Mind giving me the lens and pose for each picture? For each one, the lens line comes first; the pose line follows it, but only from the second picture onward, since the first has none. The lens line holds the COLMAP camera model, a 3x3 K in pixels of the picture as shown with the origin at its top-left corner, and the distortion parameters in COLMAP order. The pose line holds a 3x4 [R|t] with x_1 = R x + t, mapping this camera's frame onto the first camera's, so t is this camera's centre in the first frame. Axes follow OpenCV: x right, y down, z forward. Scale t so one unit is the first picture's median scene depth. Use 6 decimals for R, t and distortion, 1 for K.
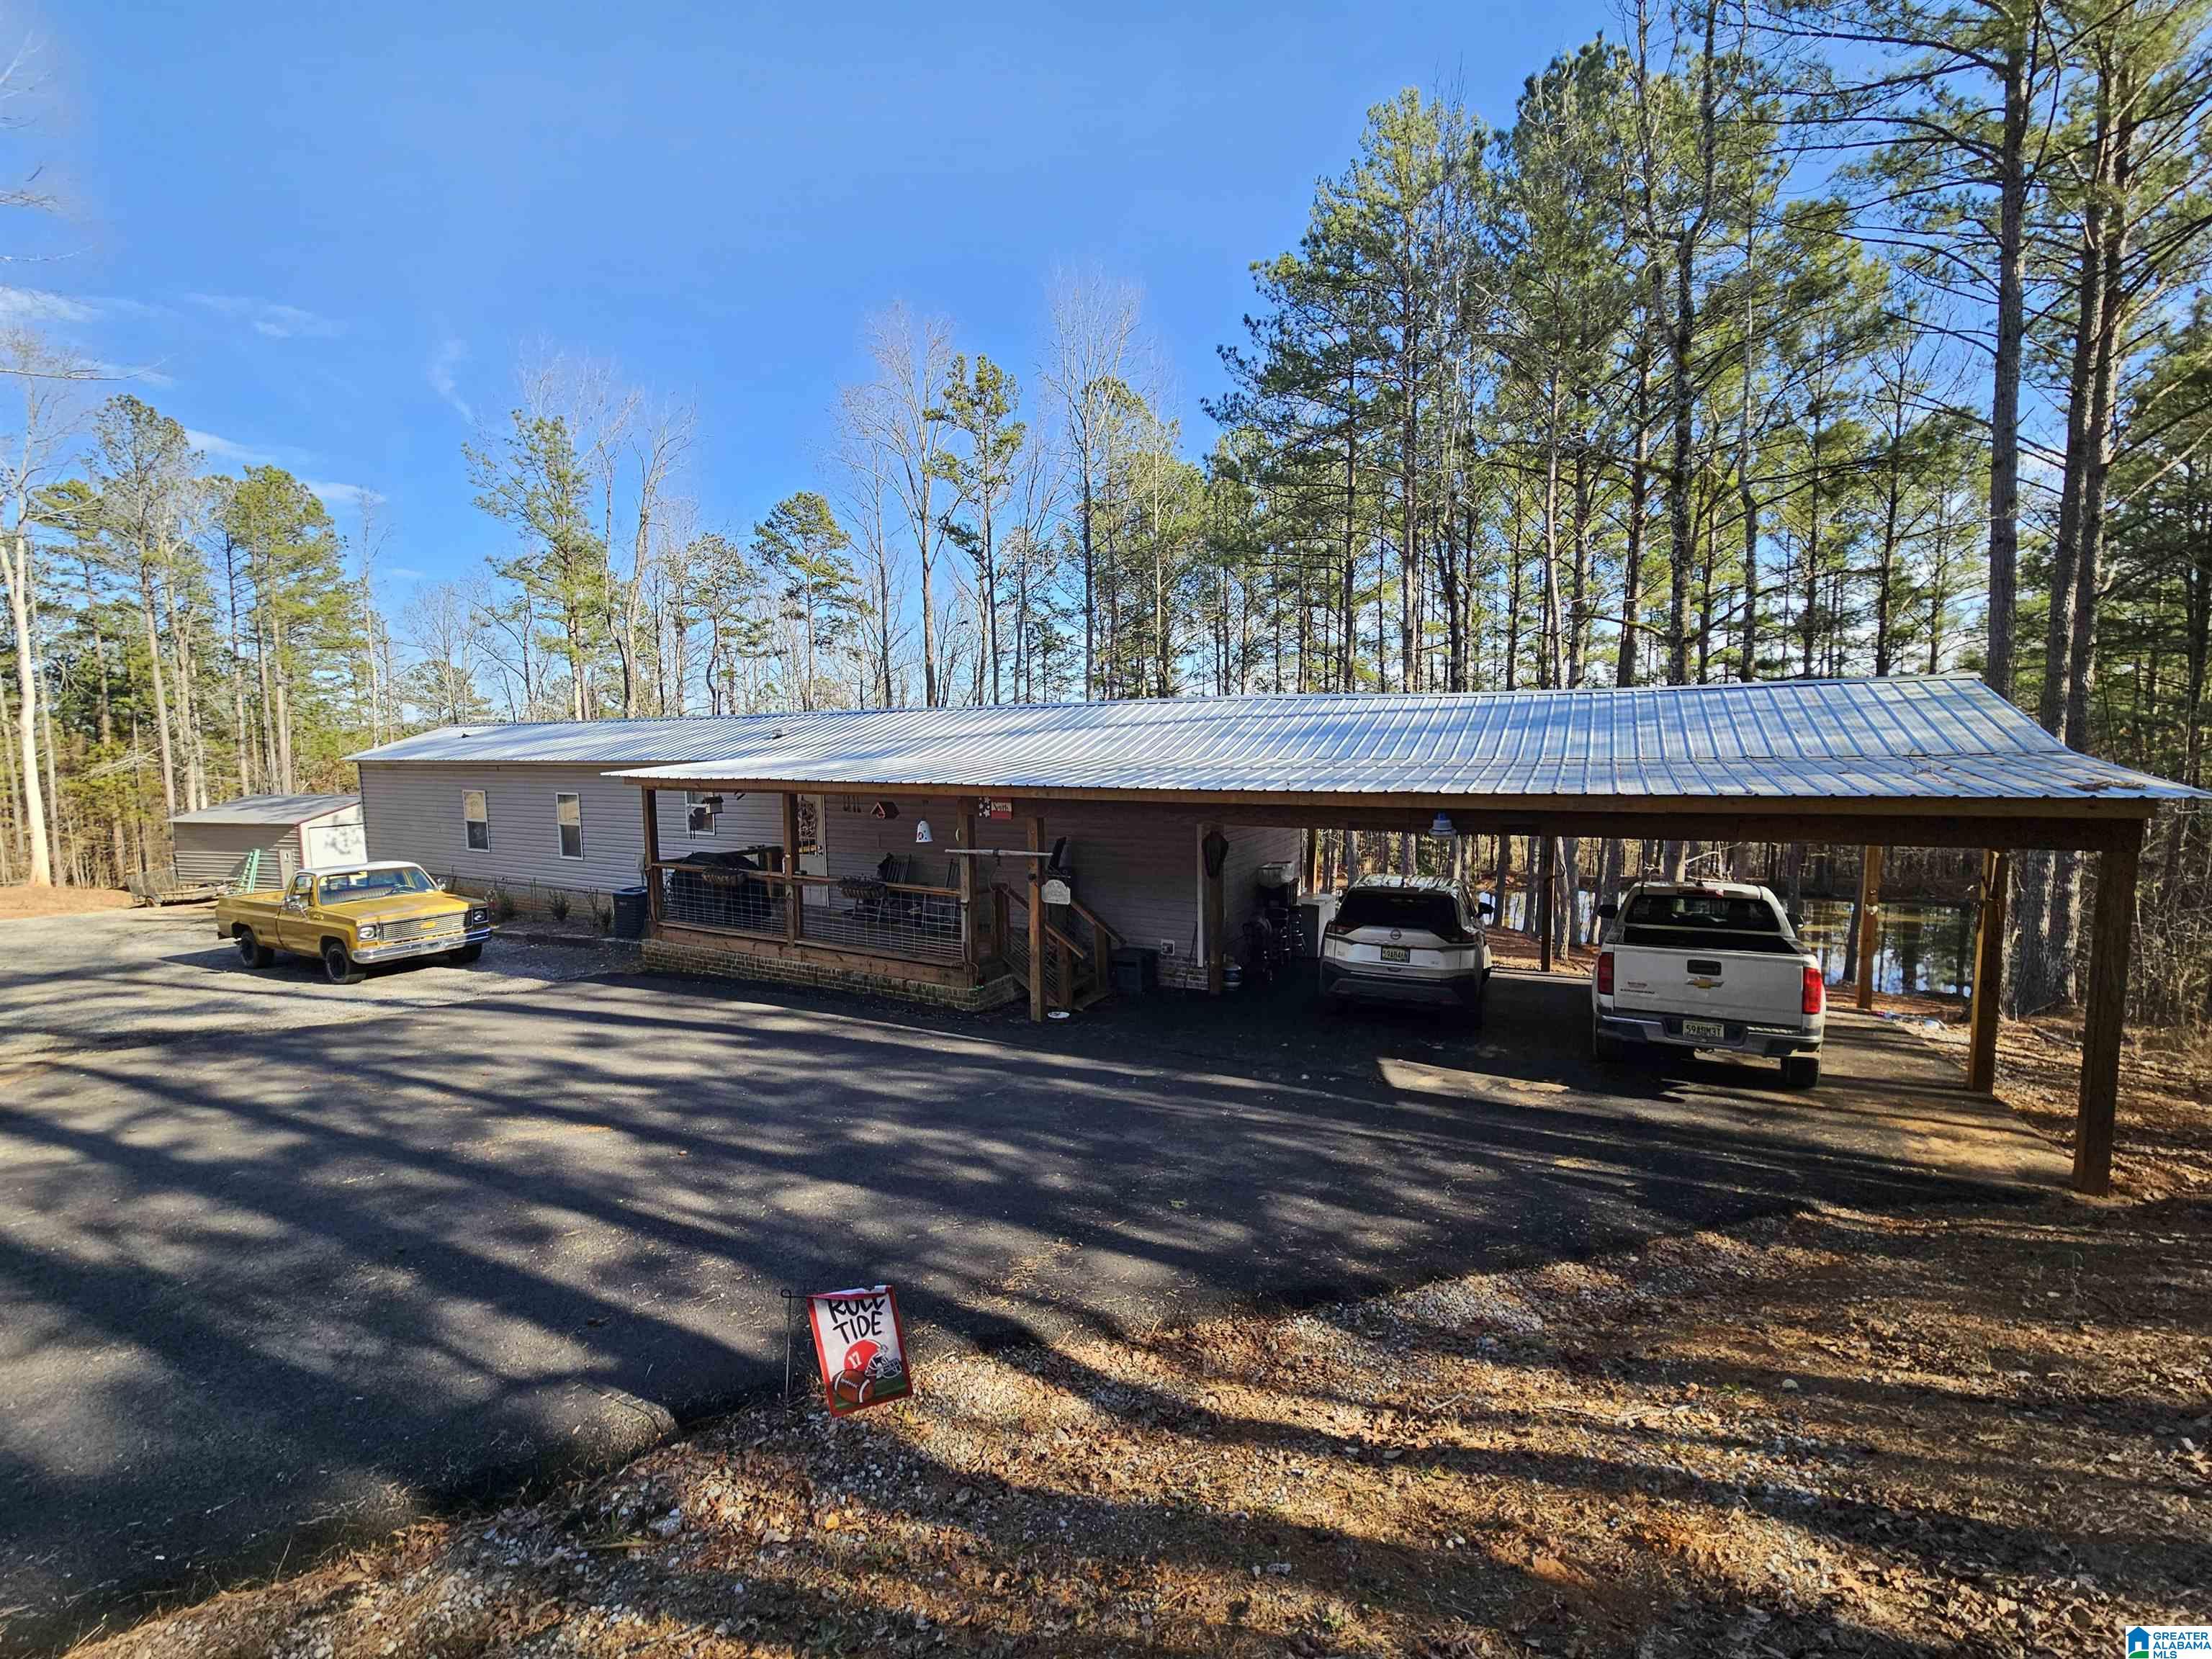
lens RADIAL K [[904.9, 0, 1108.4], [0, 904.9, 821.8], [0, 0, 1]] dist [0.001545, -0.000259]
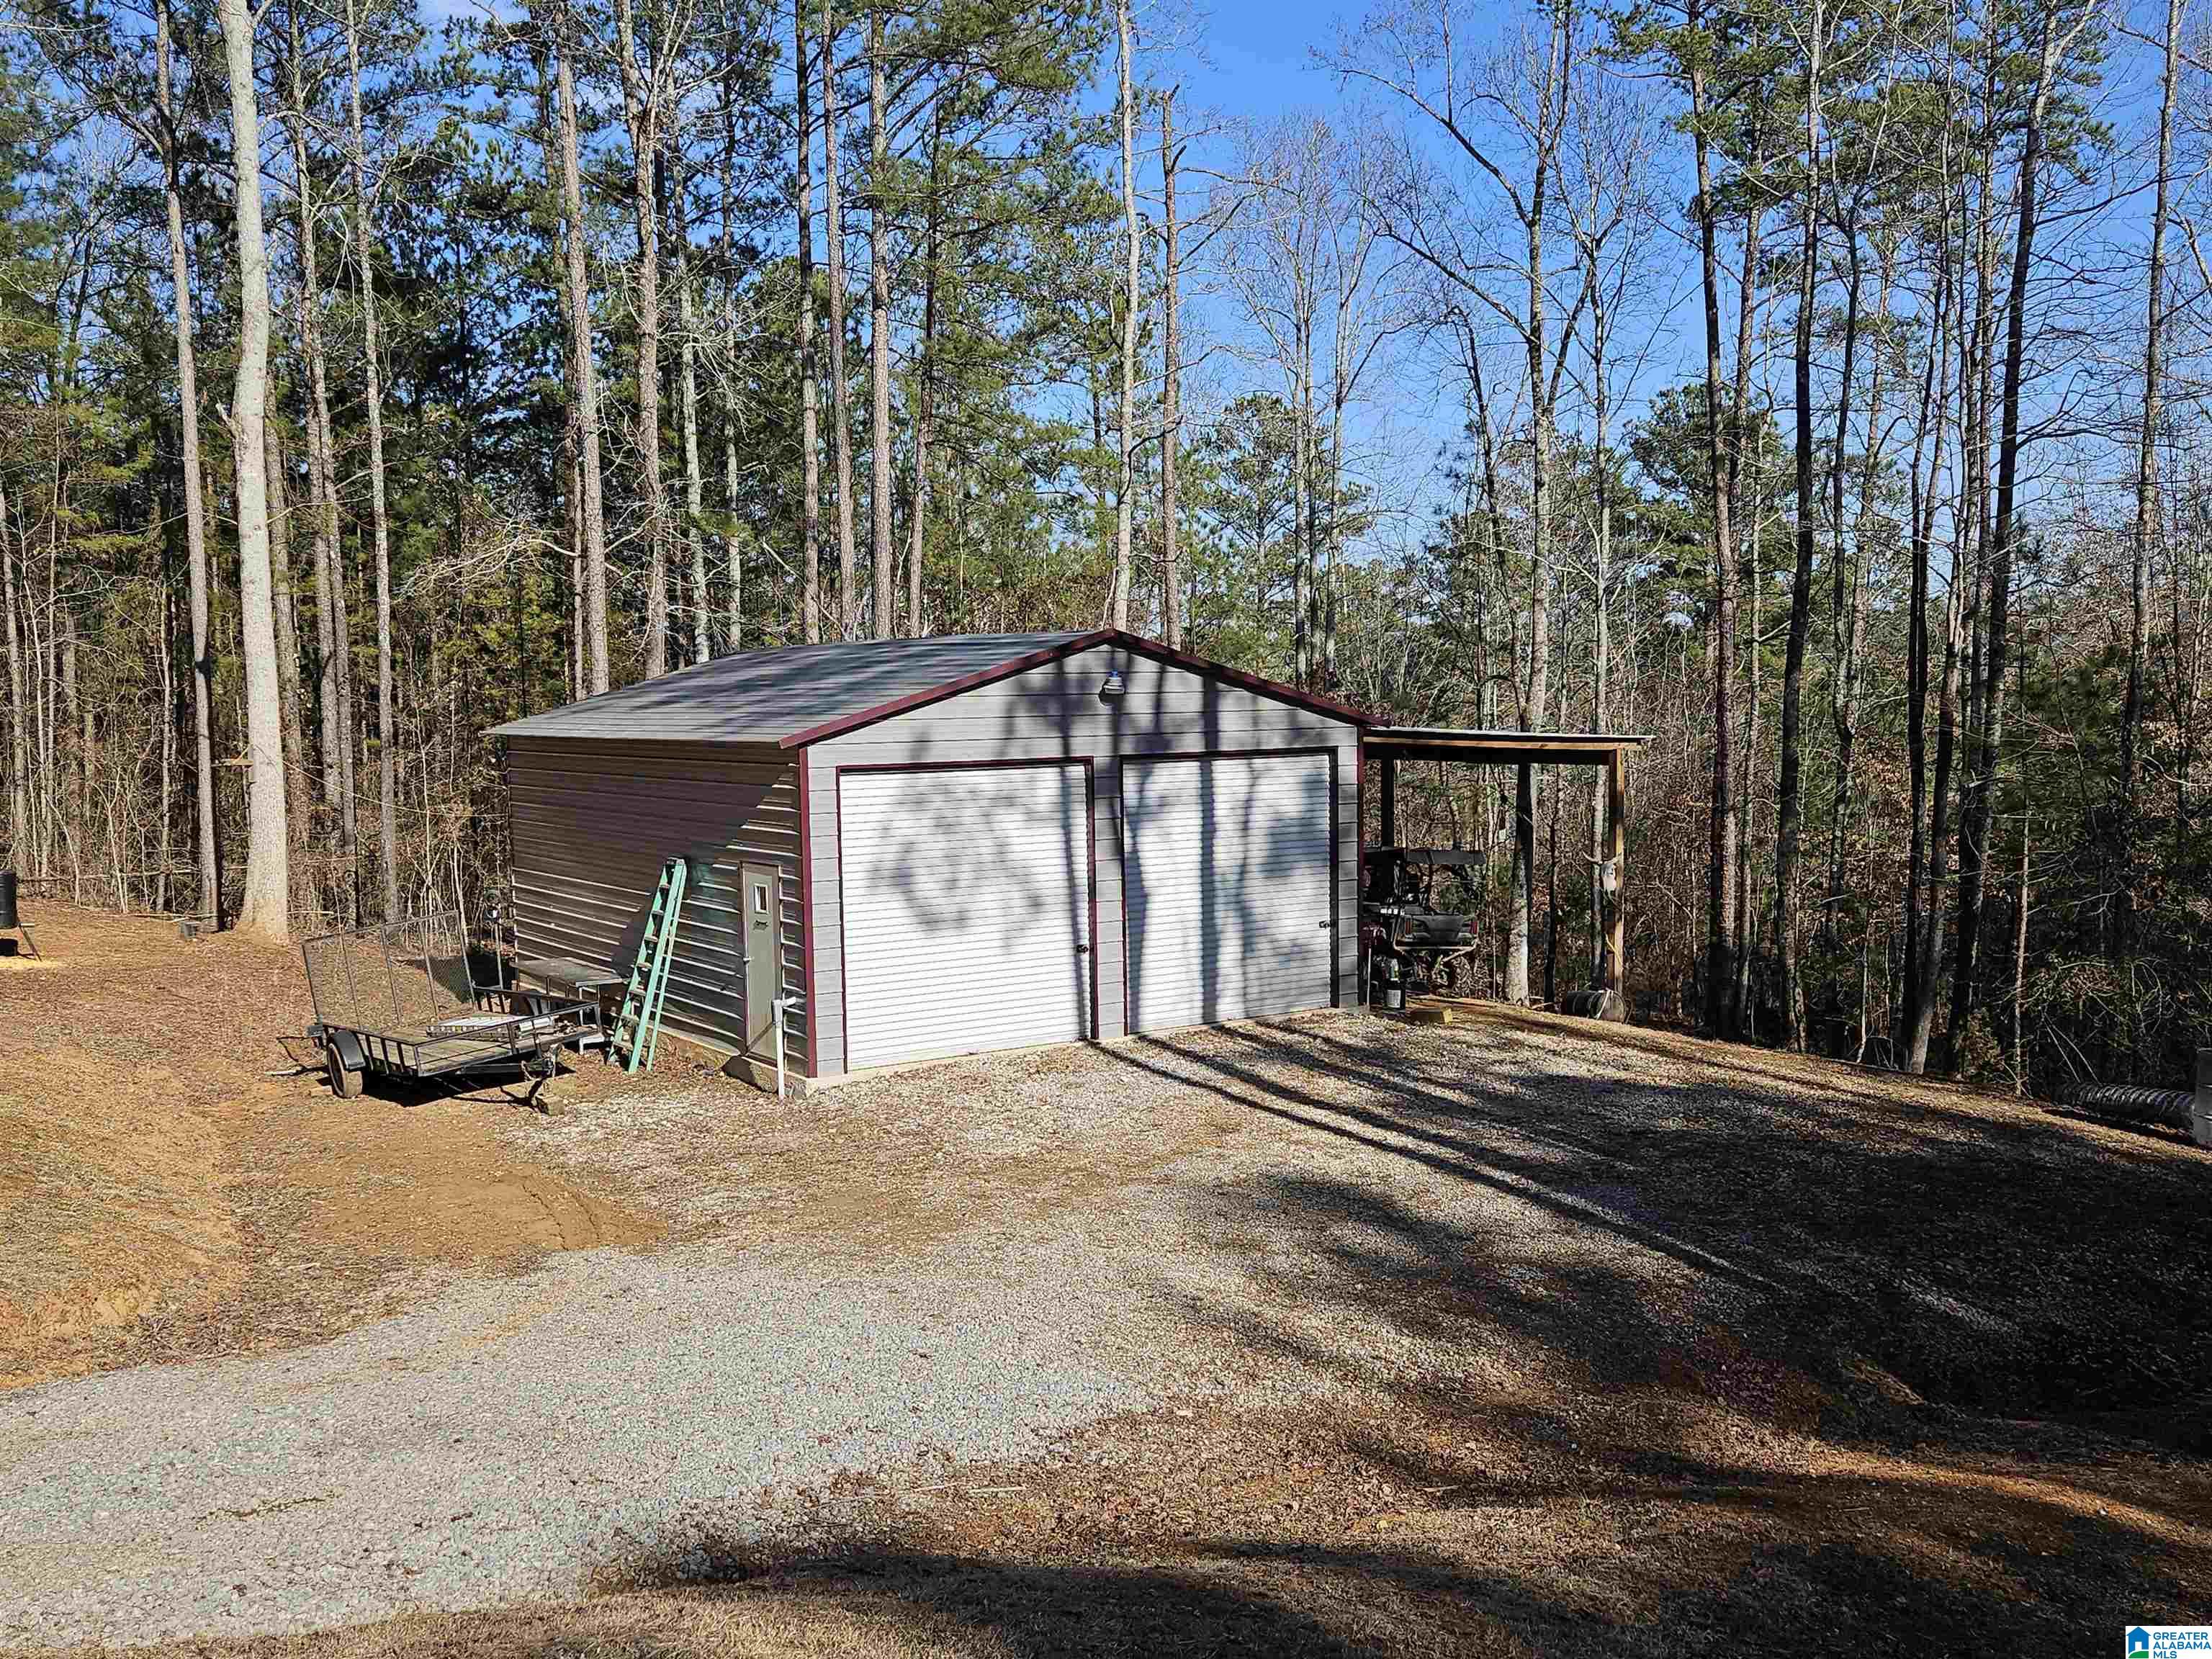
lens RADIAL K [[1480.4, 0, 1106.0], [0, 1480.4, 829.5], [0, 0, 1]] dist [-0.002492, -0.000665]
pose [[0.767596, 0.075732, -0.636444, -0.631215], [-0.074800, 0.996794, 0.028398, 0.006110], [0.636554, 0.025808, 0.770800, 0.787308]]
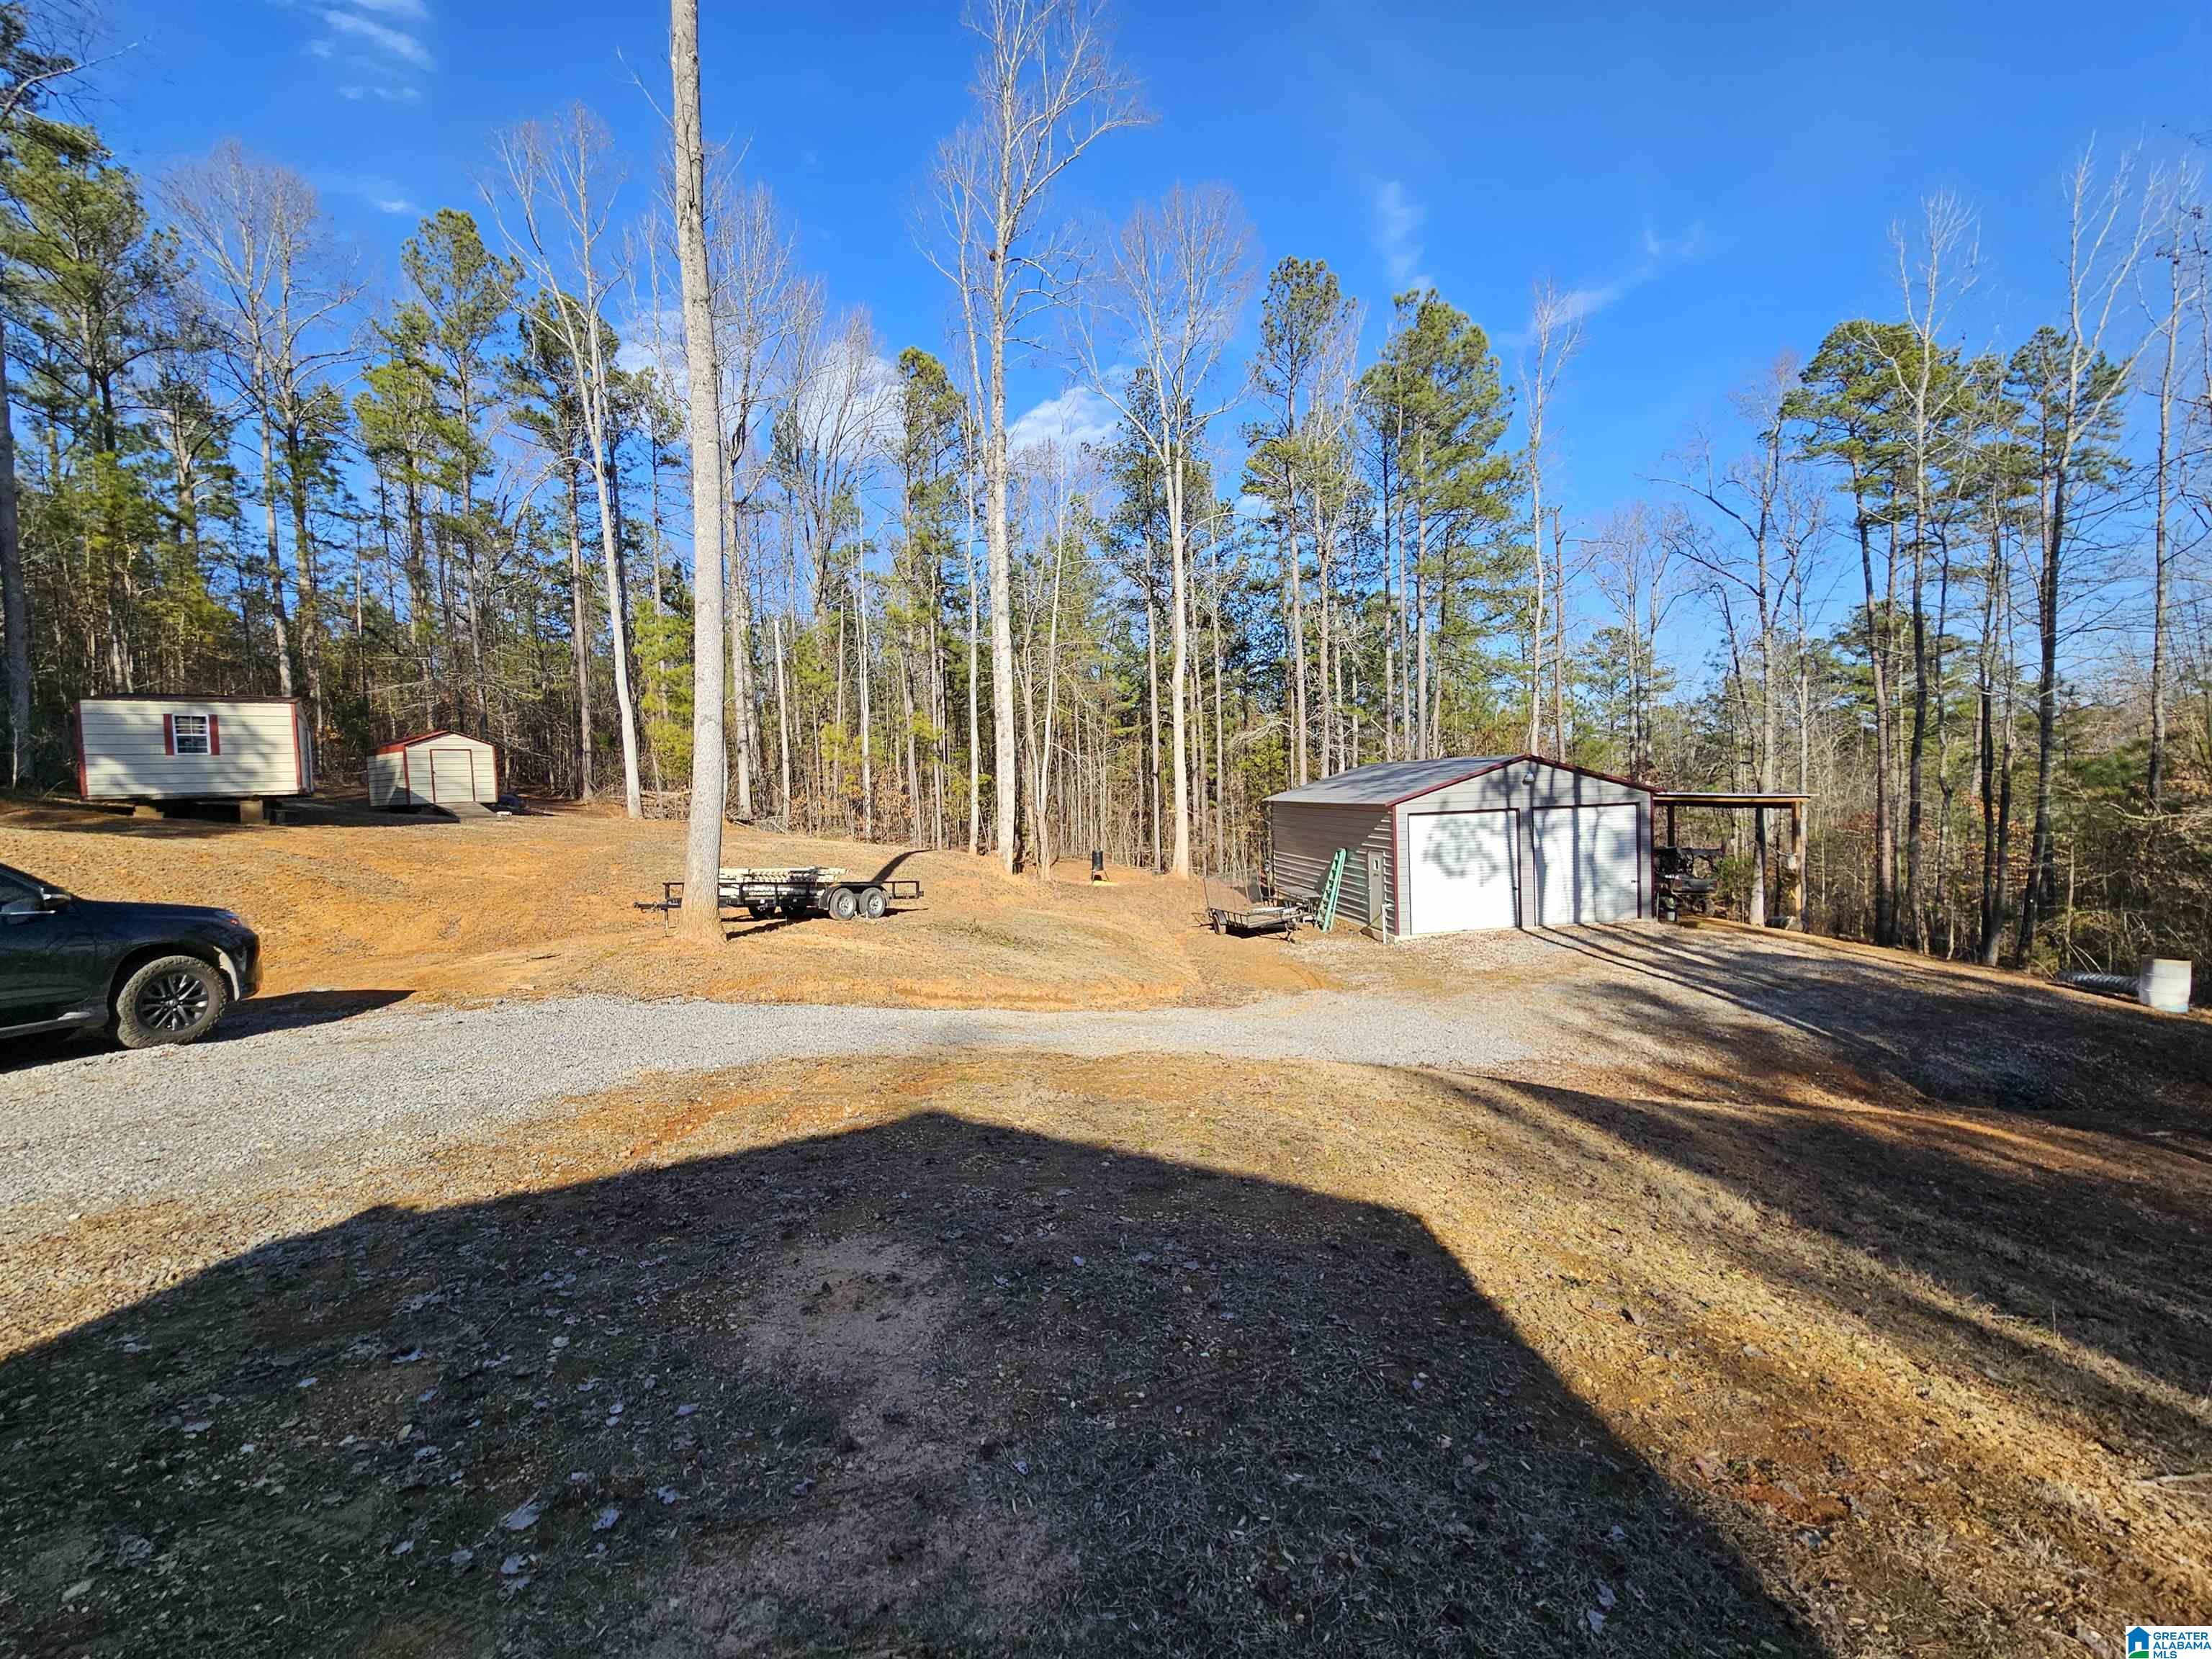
lens RADIAL K [[904.9, 0, 1108.4], [0, 904.9, 821.8], [0, 0, 1]] dist [0.001545, -0.000259]
pose [[0.421296, 0.067180, -0.904432, -0.504533], [-0.058066, 0.997205, 0.047023, -0.002608], [0.905063, 0.032707, 0.424019, 0.641122]]
